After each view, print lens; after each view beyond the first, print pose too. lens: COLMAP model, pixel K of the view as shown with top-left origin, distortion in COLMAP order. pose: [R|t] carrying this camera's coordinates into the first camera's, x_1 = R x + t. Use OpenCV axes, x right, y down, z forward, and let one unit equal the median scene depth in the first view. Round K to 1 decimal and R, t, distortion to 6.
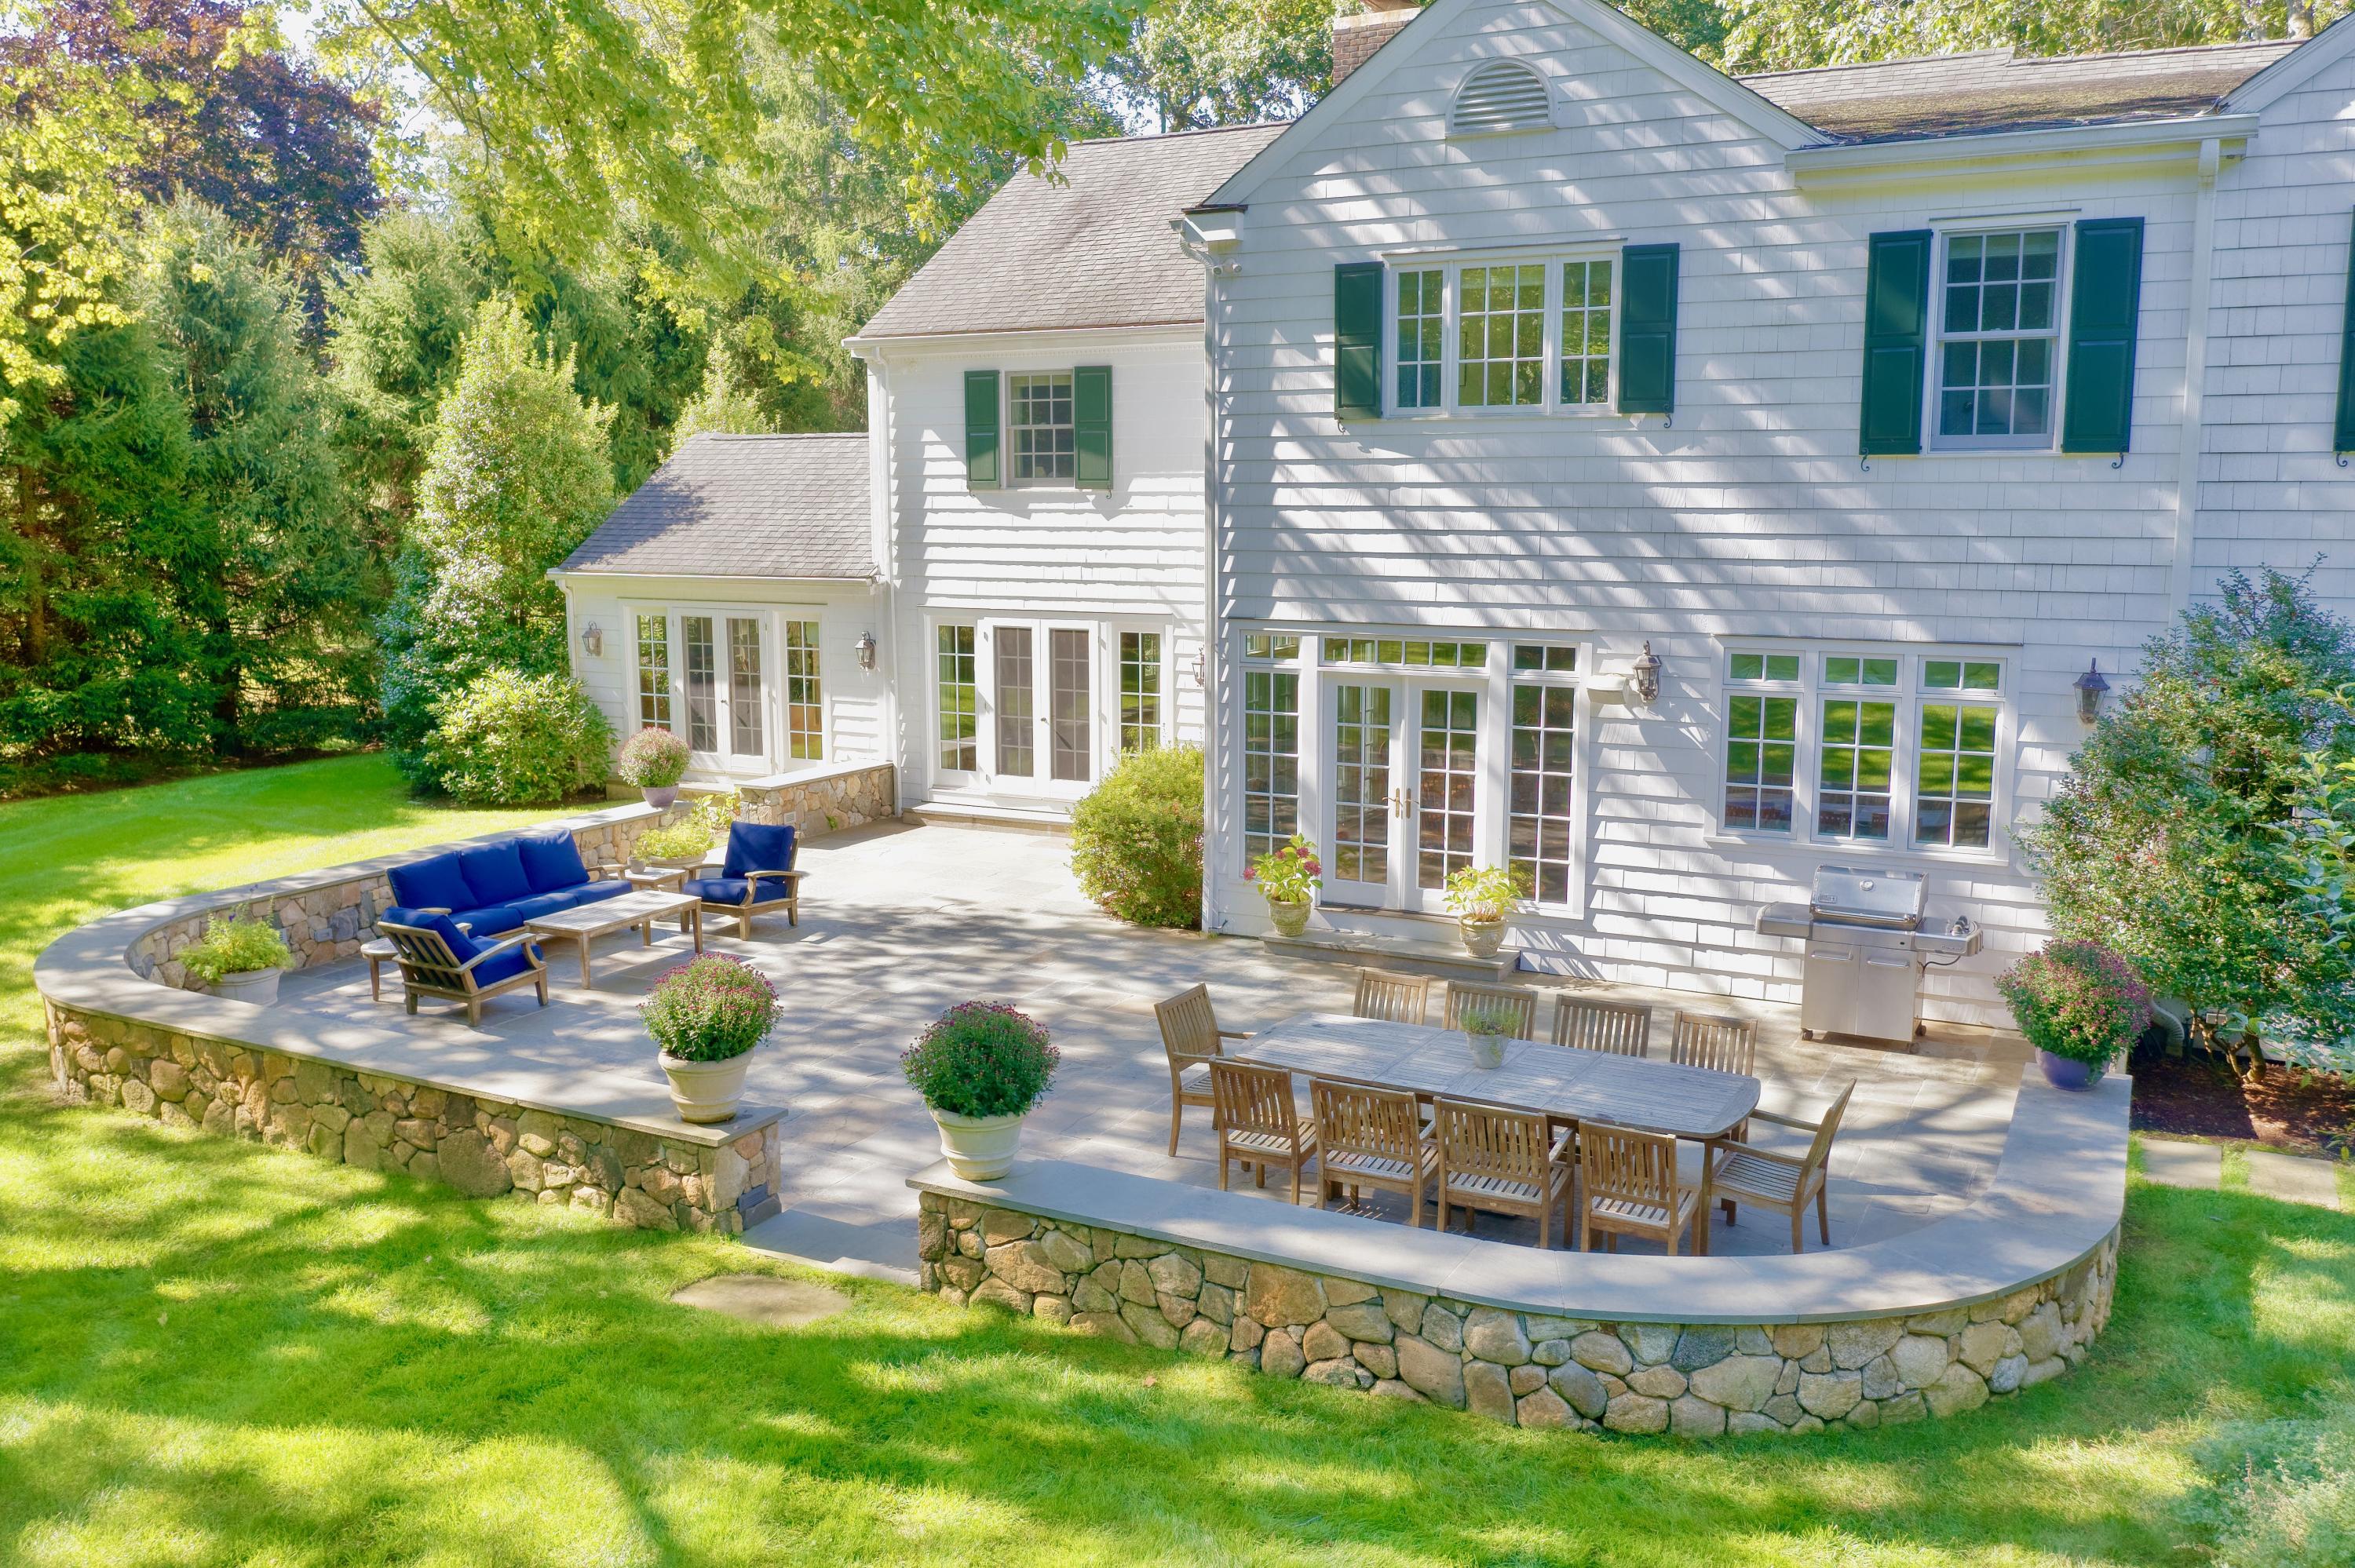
lens RADIAL K [[1877.2, 0, 1177.5], [0, 1877.2, 784.0], [0, 0, 1]] dist [-0.027159, 0.005043]
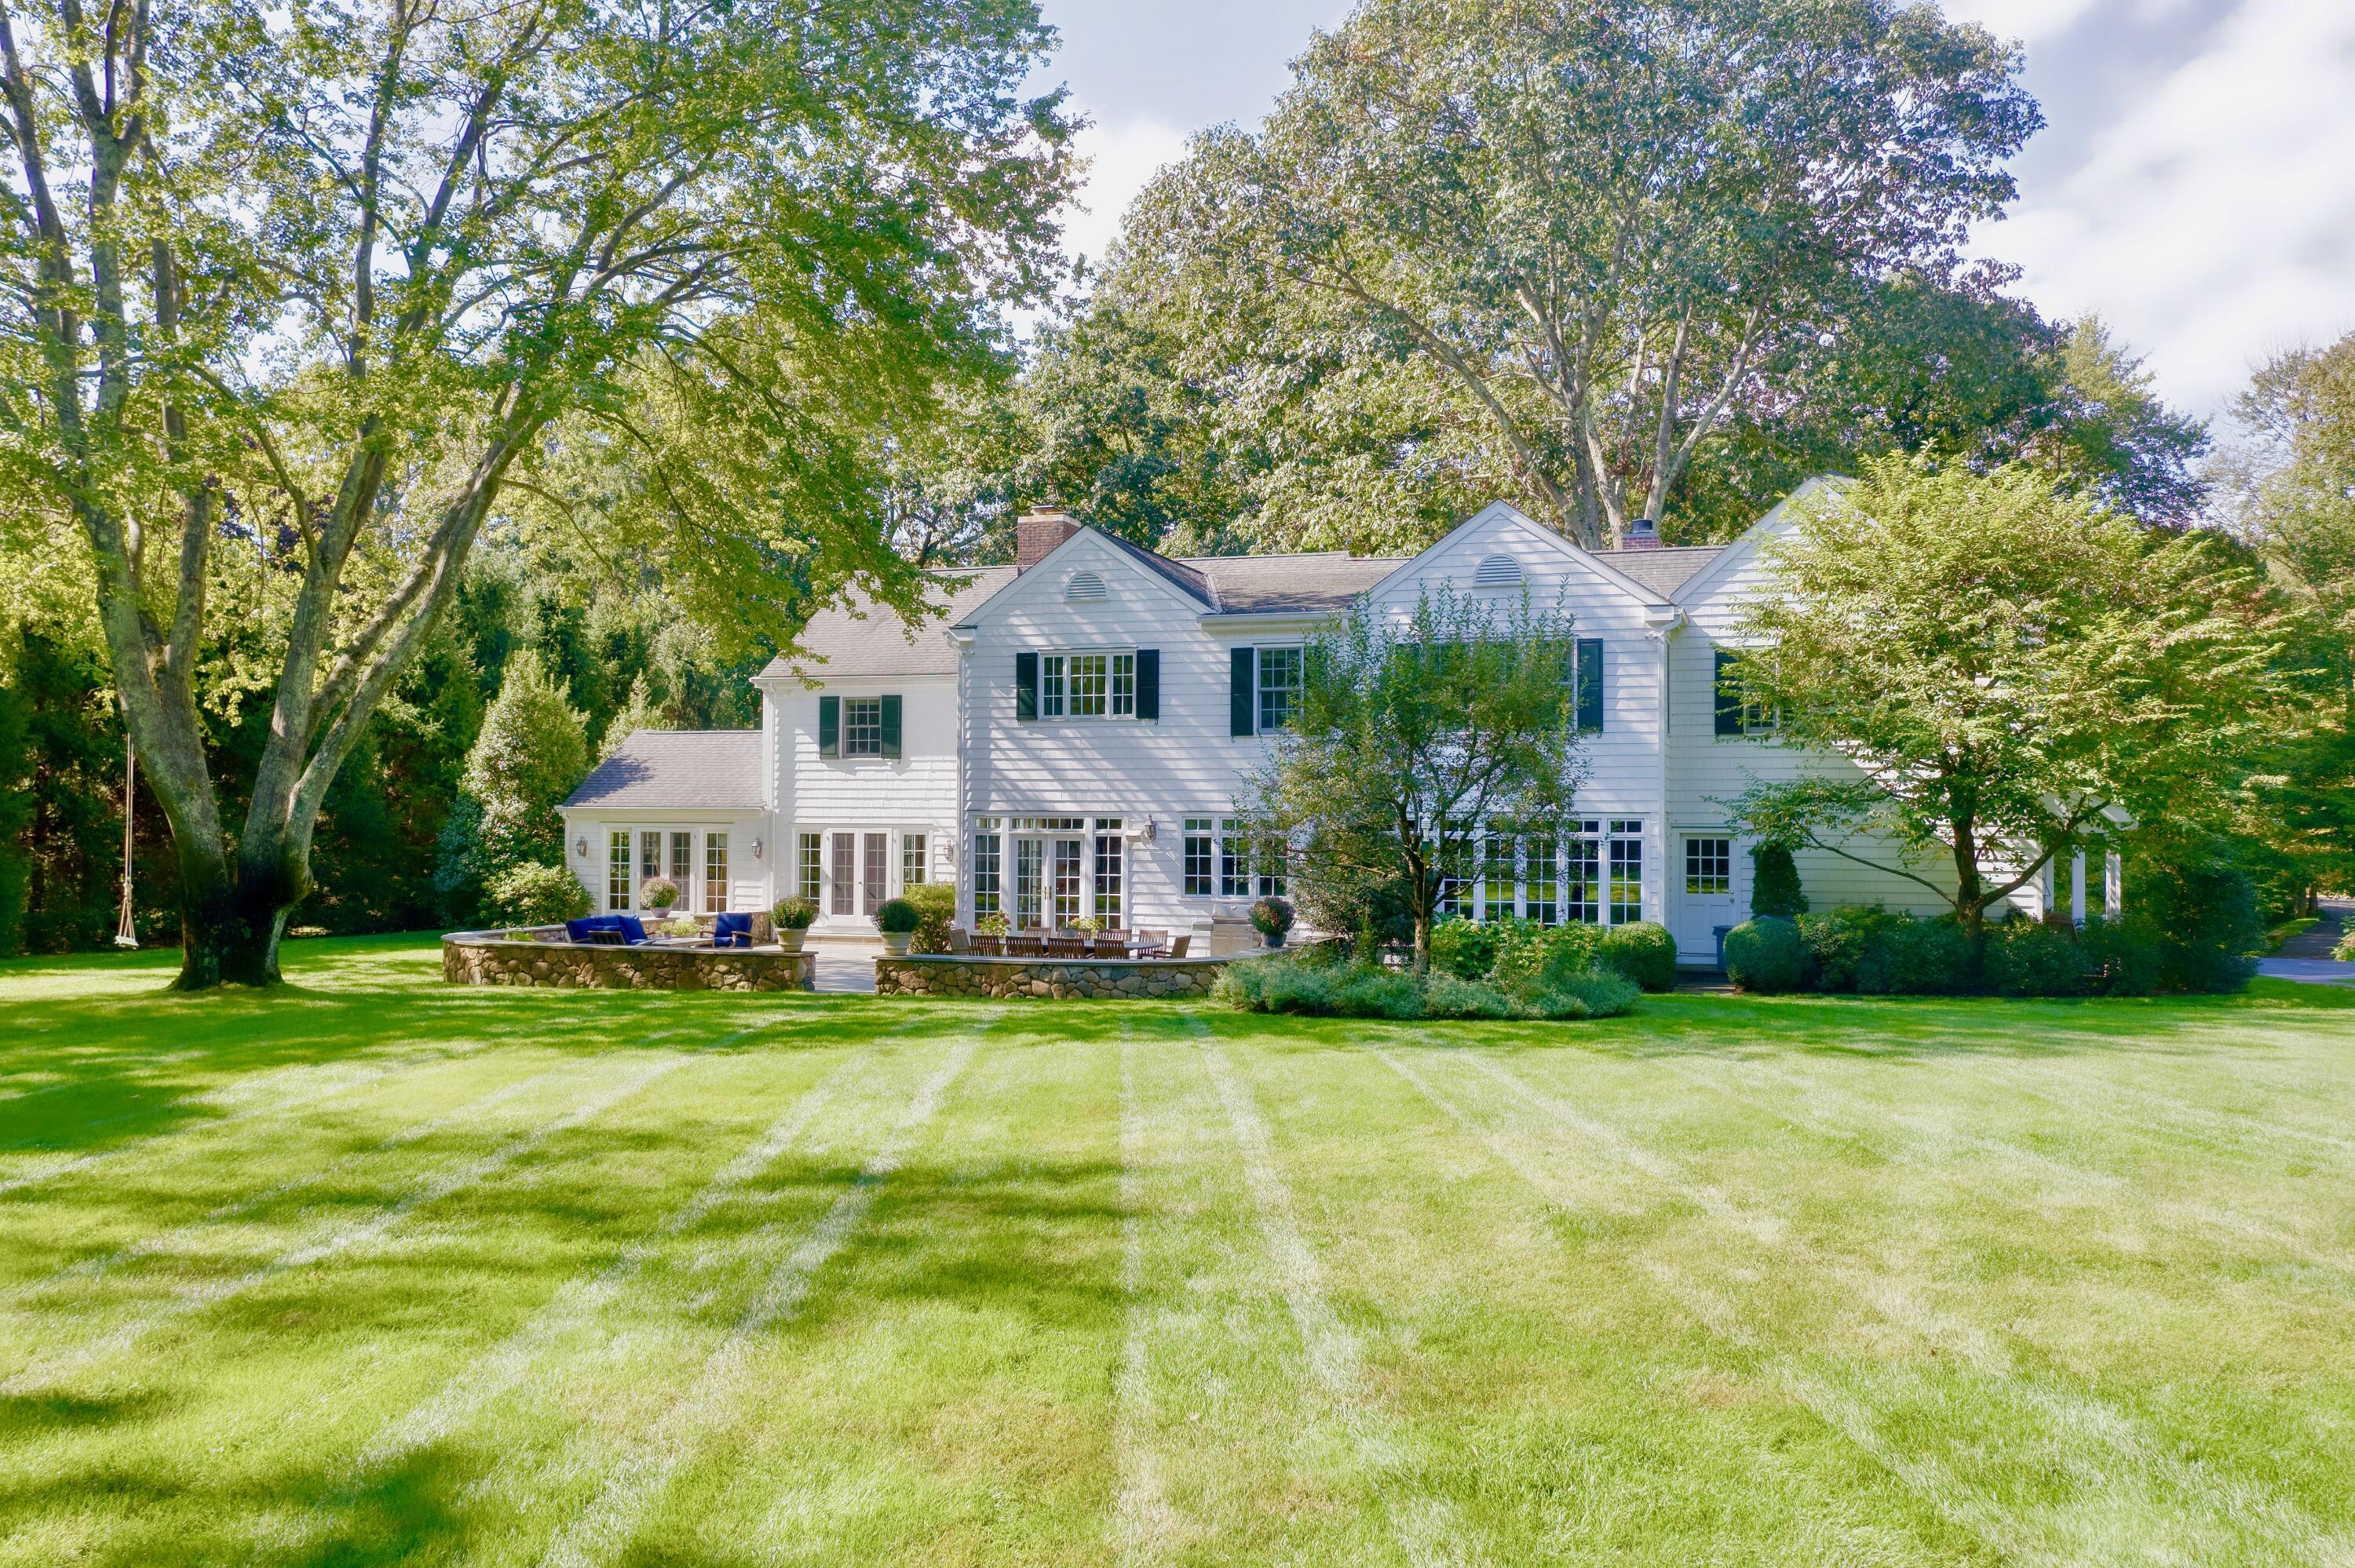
lens RADIAL K [[1878.8, 0, 1177.5], [0, 1878.8, 784.0], [0, 0, 1]] dist [-0.008040, 0.004846]
pose [[0.986957, 0.012174, 0.160520, -0.081475], [0.016074, 0.984701, -0.173512, 0.259400], [-0.160177, 0.173829, 0.971662, -1.138695]]
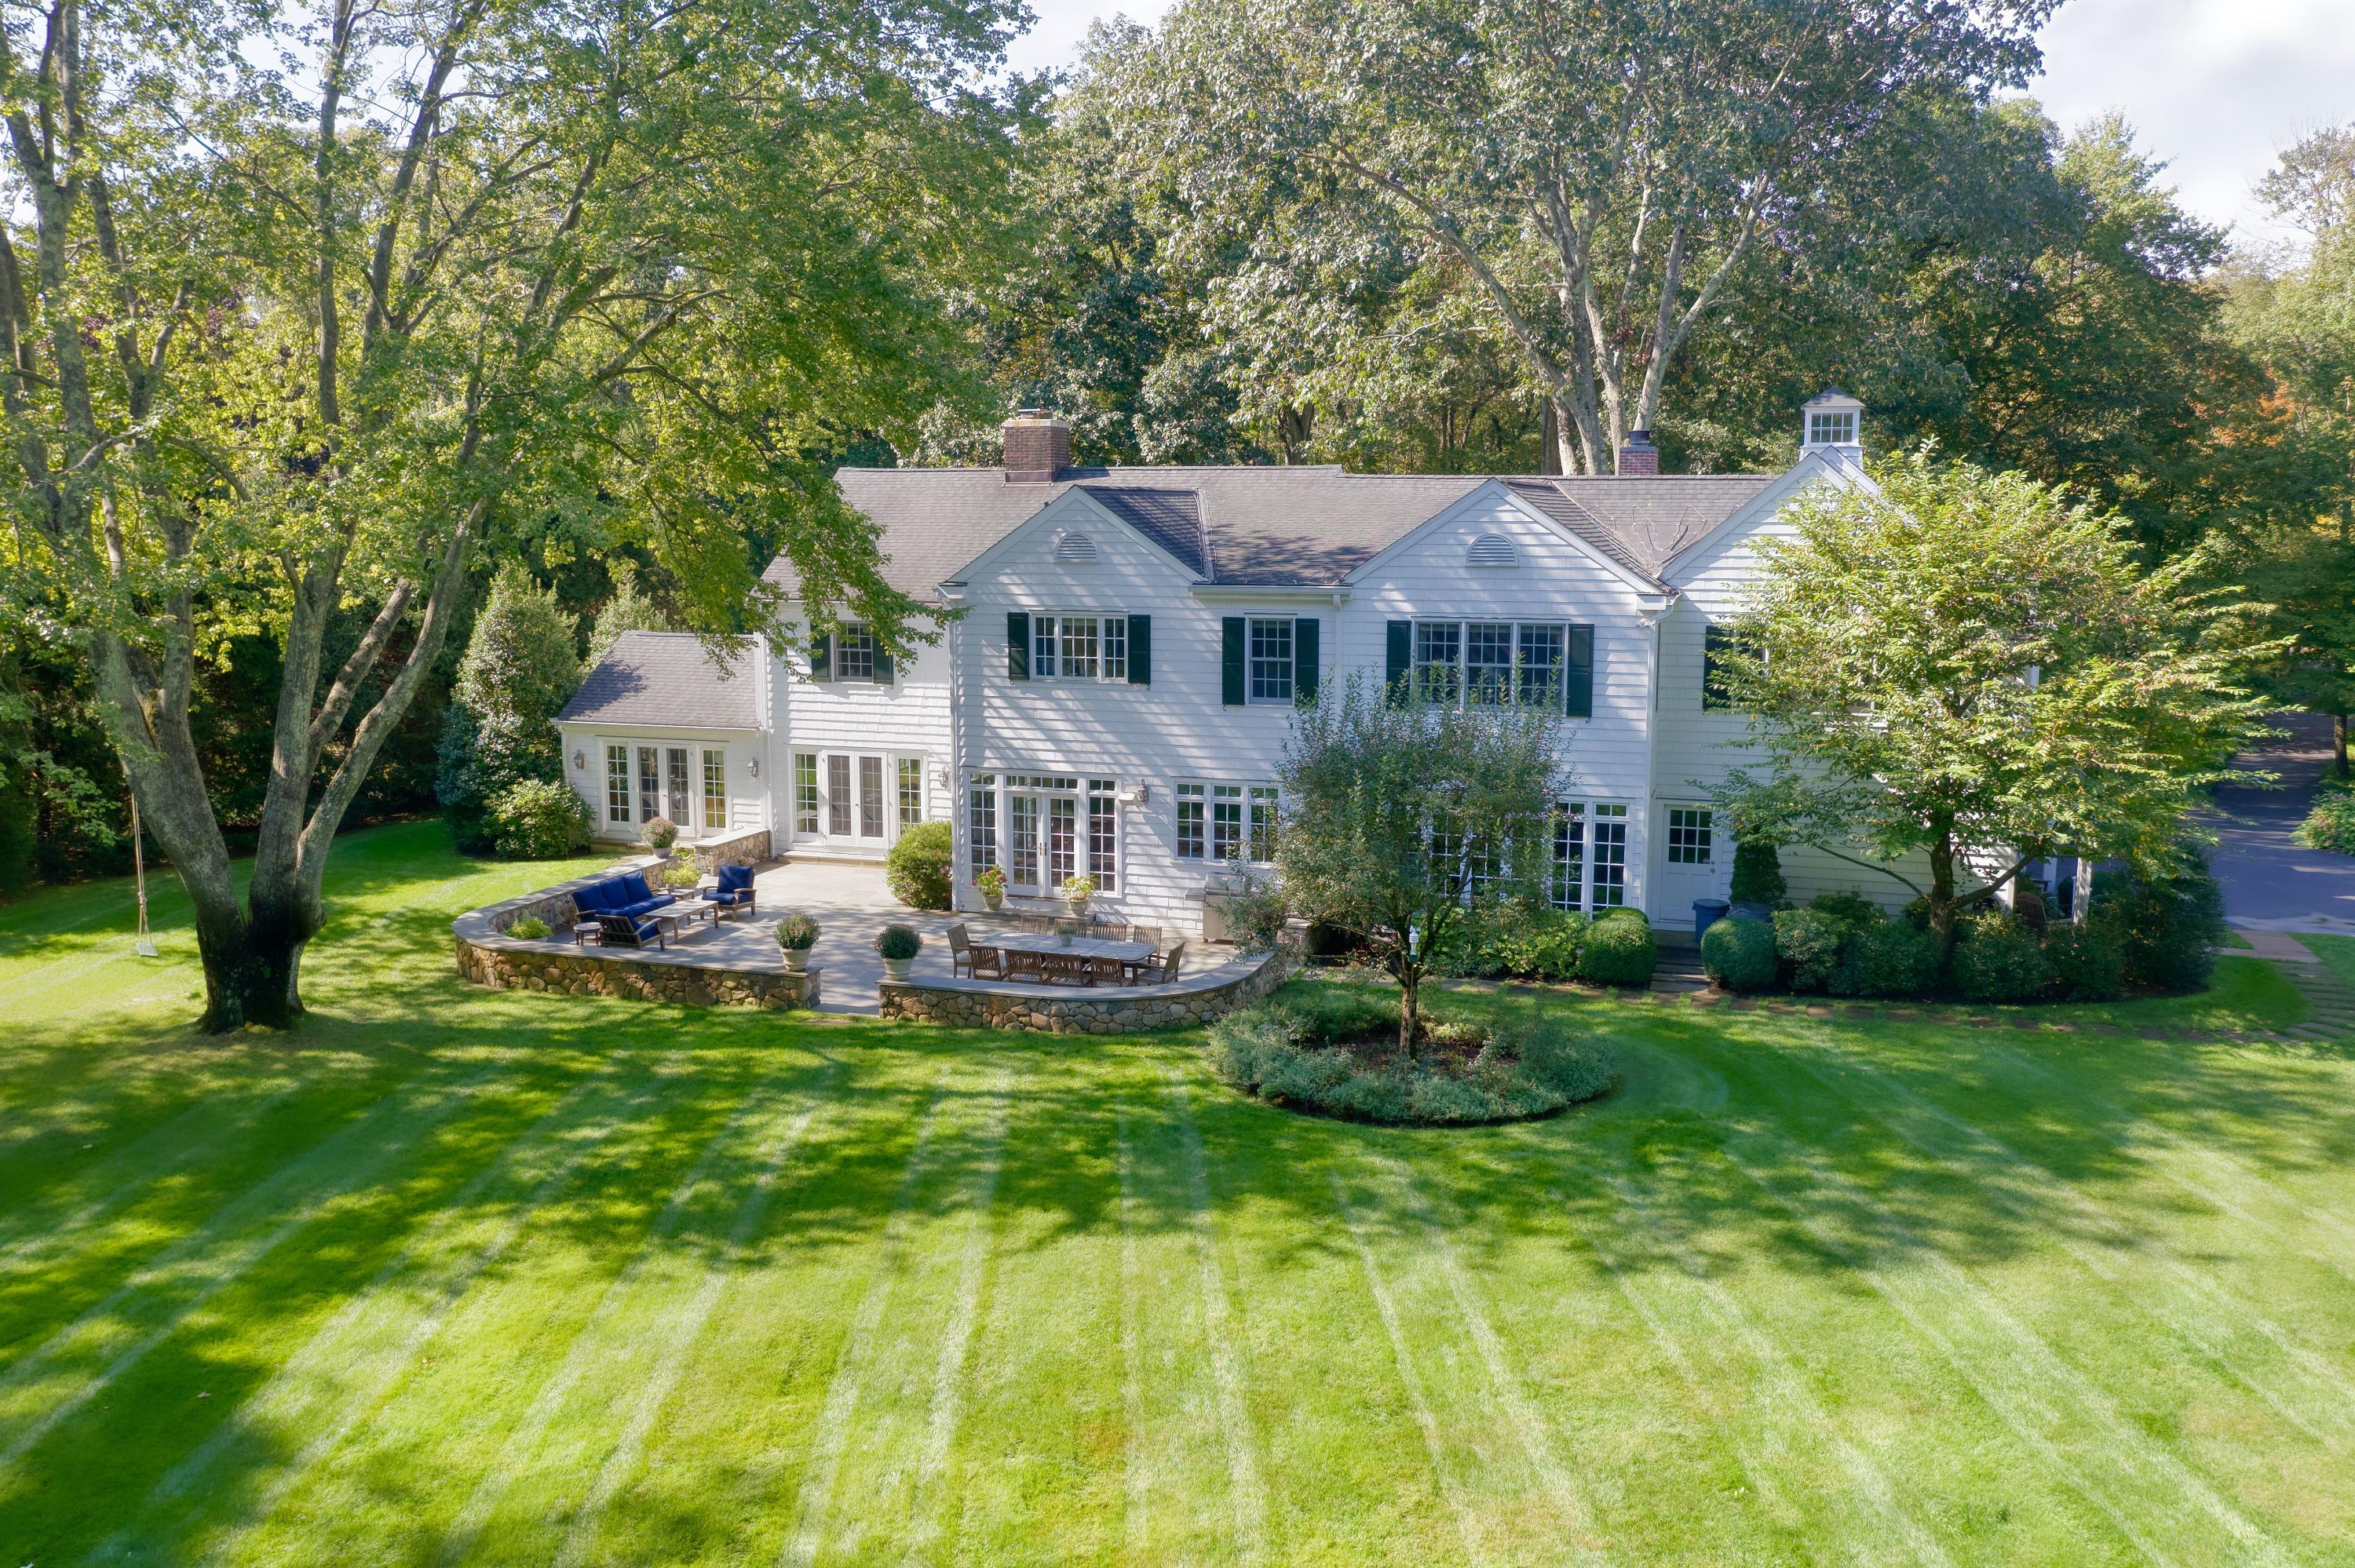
lens RADIAL K [[1878.8, 0, 1177.5], [0, 1878.8, 784.0], [0, 0, 1]] dist [-0.008040, 0.004846]
pose [[0.985999, -0.021499, 0.165359, -0.087317], [0.023053, 0.999706, -0.007487, -0.045206], [-0.165150, 0.011194, 0.986205, -1.190981]]
